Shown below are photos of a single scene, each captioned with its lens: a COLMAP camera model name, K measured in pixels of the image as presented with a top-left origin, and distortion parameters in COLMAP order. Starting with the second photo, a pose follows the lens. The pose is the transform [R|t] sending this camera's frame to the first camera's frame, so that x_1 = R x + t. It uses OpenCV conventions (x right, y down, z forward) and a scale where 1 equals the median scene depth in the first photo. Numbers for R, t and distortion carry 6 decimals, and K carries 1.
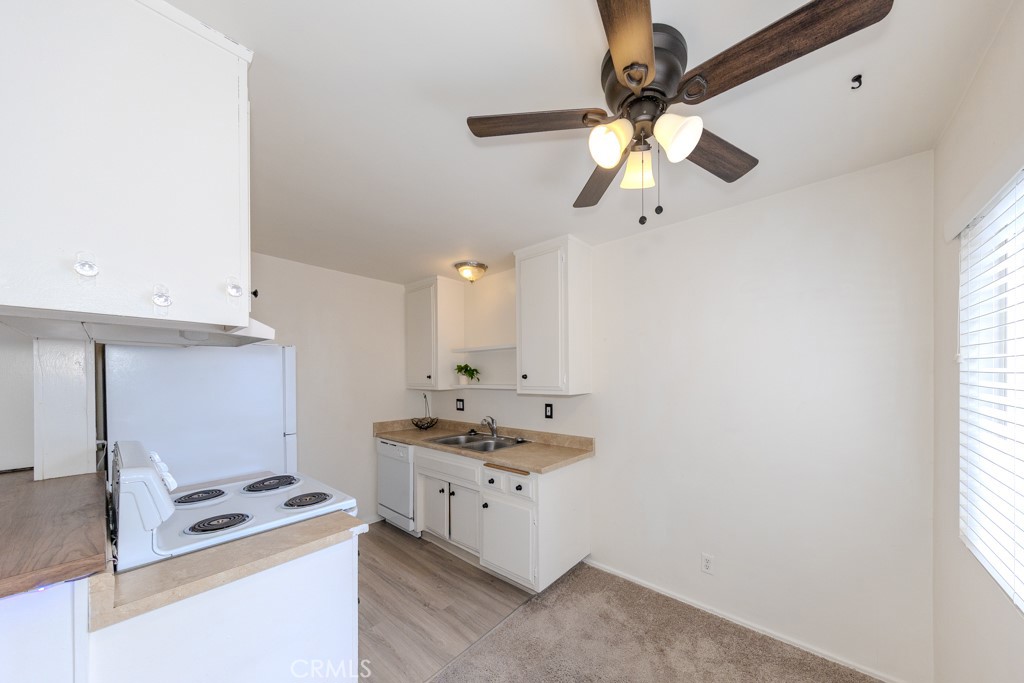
lens RADIAL K [[338.6, 0, 548.6], [0, 338.6, 378.1], [0, 0, 1]] dist [0.000810, 0.000010]
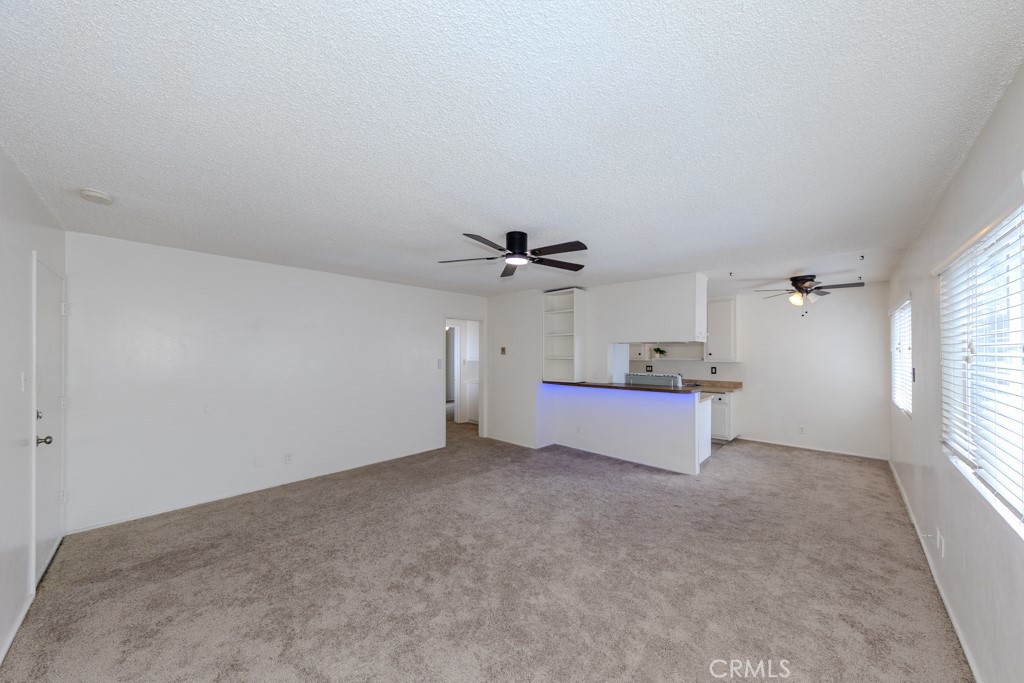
lens RADIAL K [[348.4, 0, 515.1], [0, 348.4, 351.4], [0, 0, 1]] dist [-0.013192, -0.000038]
pose [[0.995393, 0.003808, -0.095806, -0.911367], [-0.004813, 0.999936, -0.010261, 0.005880], [0.095761, 0.010675, 0.995347, -1.136957]]
